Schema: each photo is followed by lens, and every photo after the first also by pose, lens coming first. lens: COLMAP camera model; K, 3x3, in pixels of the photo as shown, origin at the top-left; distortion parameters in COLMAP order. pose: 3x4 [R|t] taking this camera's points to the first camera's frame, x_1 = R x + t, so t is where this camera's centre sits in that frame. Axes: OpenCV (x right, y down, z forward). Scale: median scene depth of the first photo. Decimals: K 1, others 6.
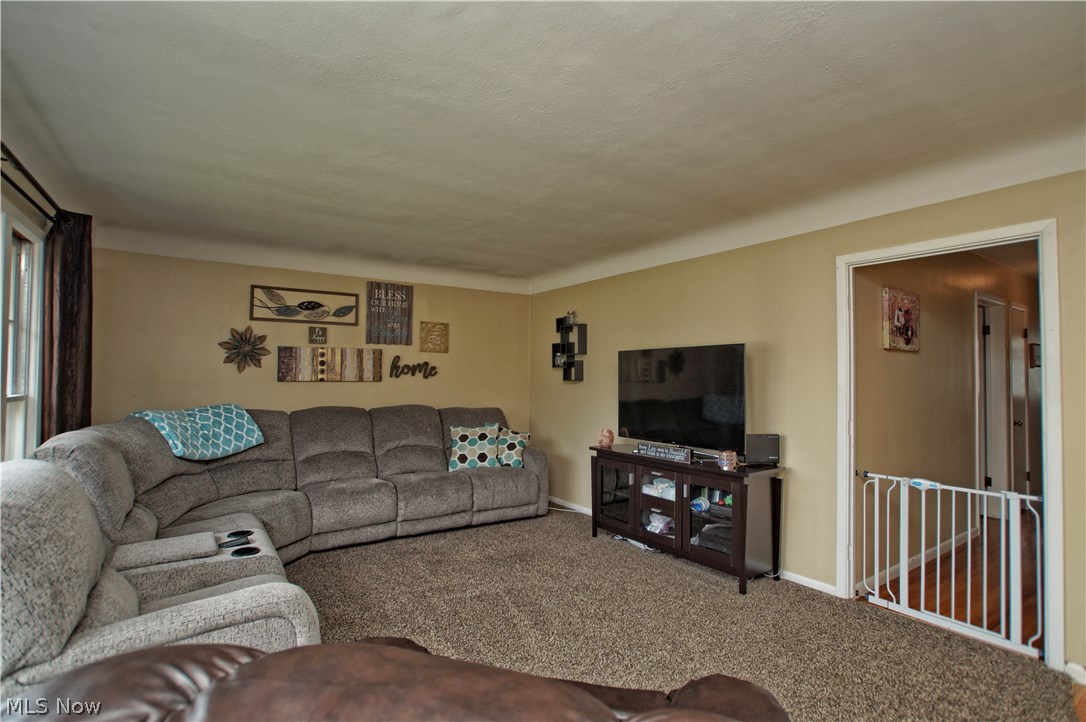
lens RADIAL K [[526.8, 0, 539.2], [0, 526.8, 362.8], [0, 0, 1]] dist [-0.059731, 0.019834]
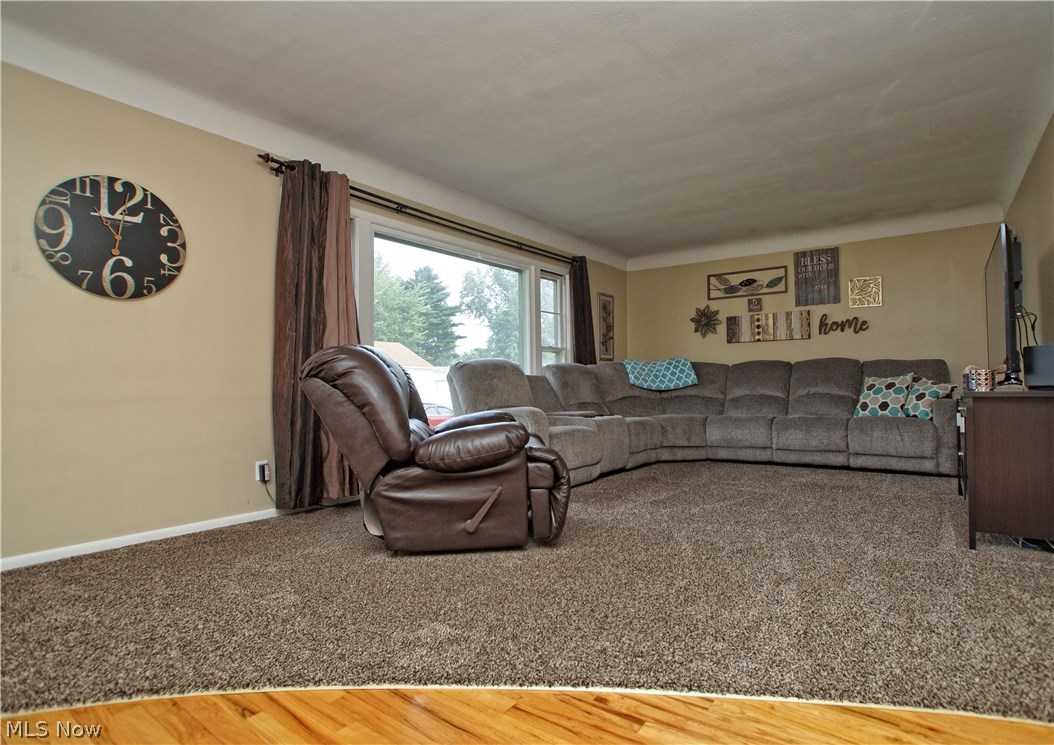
lens RADIAL K [[543.0, 0, 567.9], [0, 543.0, 371.6], [0, 0, 1]] dist [-0.054255, 0.022998]
pose [[0.359137, -0.033820, -0.932672, 0.712752], [0.038217, 0.999038, -0.021511, 0.135862], [0.932502, -0.027919, 0.360084, 0.124032]]
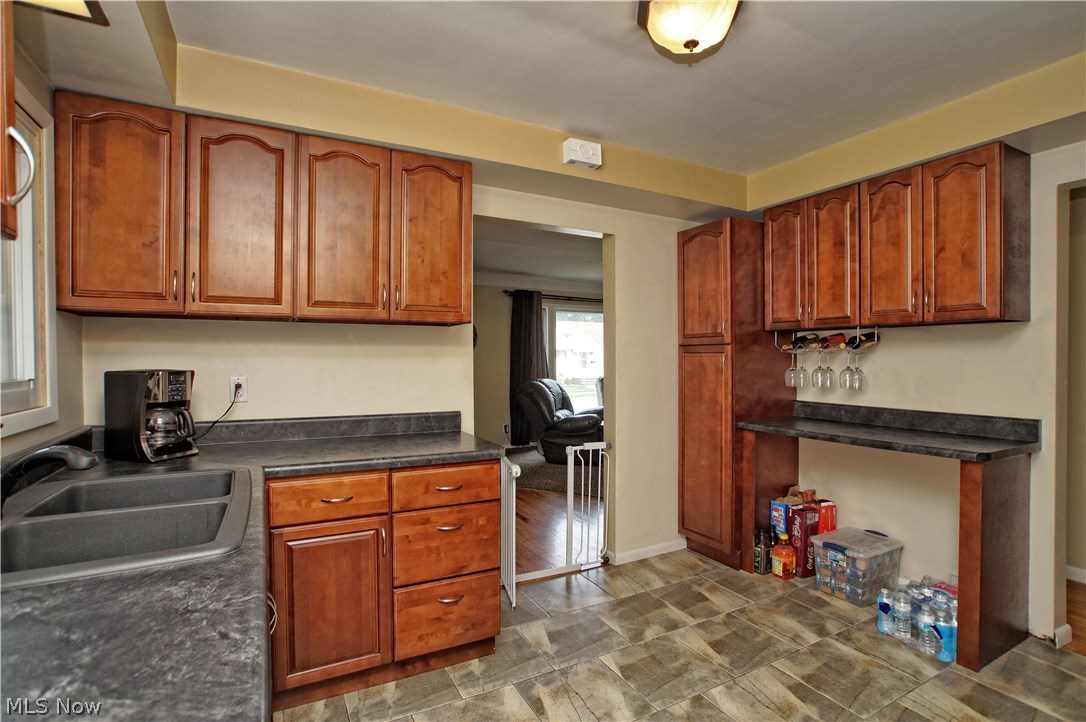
lens RADIAL K [[526.8, 0, 543.5], [0, 526.8, 360.4], [0, 0, 1]] dist [-0.059731, 0.019834]
pose [[-0.090803, -0.006974, -0.995844, 1.593956], [0.028726, 0.999541, -0.009619, 0.039406], [0.995454, -0.029480, -0.090561, 0.282437]]
